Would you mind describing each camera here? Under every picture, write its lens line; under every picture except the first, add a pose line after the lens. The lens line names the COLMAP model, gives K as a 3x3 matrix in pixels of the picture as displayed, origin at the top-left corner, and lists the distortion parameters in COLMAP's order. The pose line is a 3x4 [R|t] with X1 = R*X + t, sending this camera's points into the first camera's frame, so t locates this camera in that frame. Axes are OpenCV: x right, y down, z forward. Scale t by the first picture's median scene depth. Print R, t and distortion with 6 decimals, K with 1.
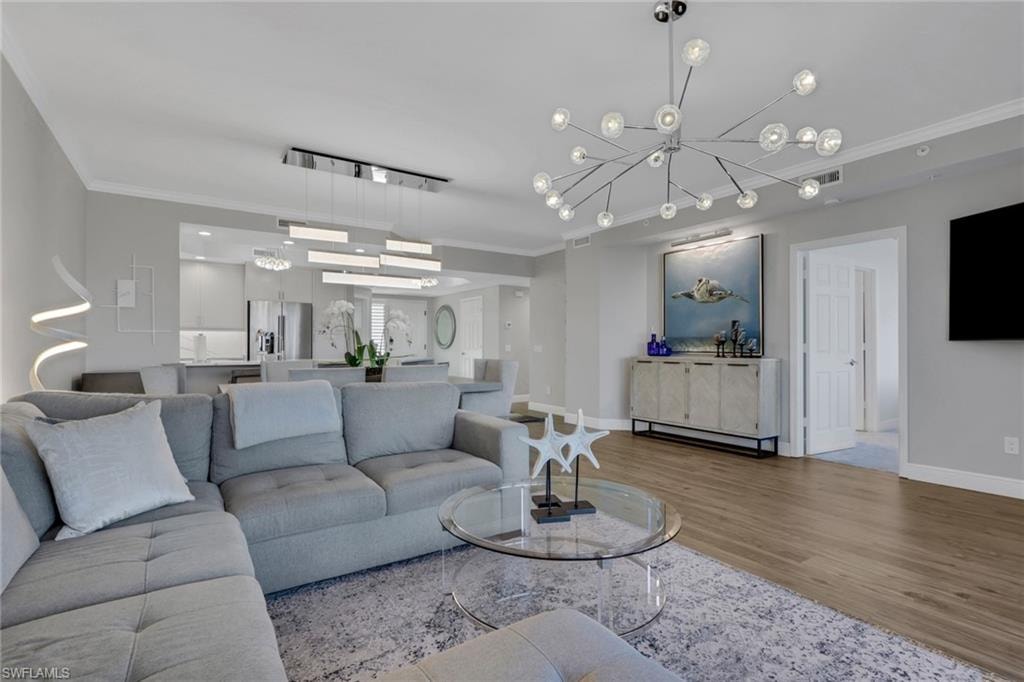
lens RADIAL K [[480.7, 0, 513.8], [0, 480.7, 344.7], [0, 0, 1]] dist [0.000028, -0.000039]
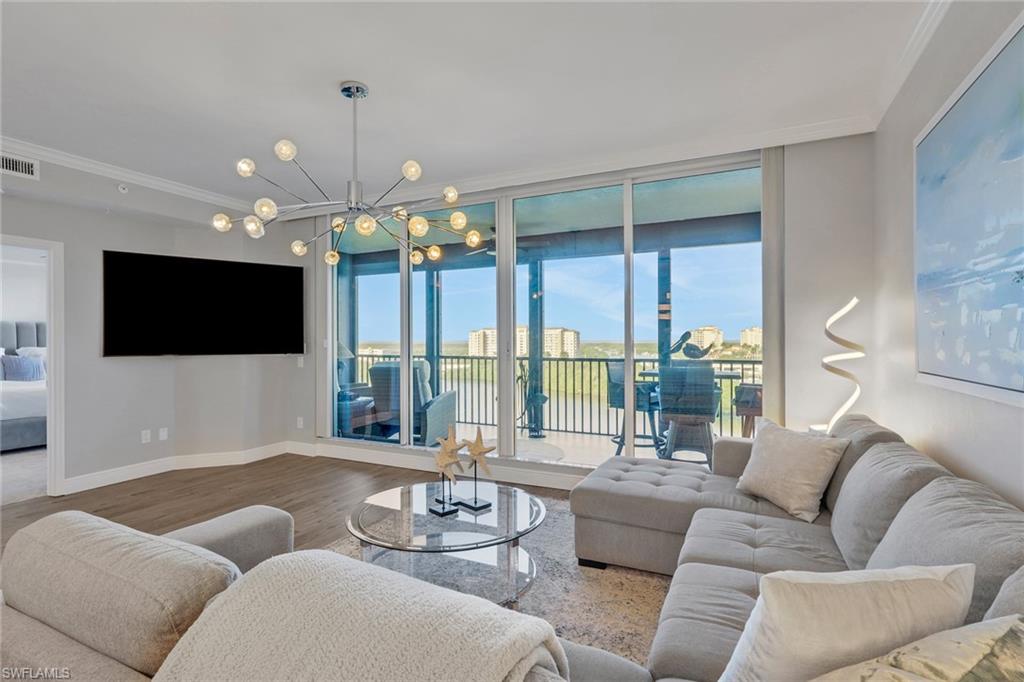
lens RADIAL K [[480.7, 0, 513.8], [0, 480.7, 344.7], [0, 0, 1]] dist [0.000028, -0.000039]
pose [[-0.496118, -0.007650, 0.868221, -0.549858], [-0.008151, 0.999958, 0.004153, -0.050069], [-0.868217, -0.005016, -0.496160, 0.723944]]
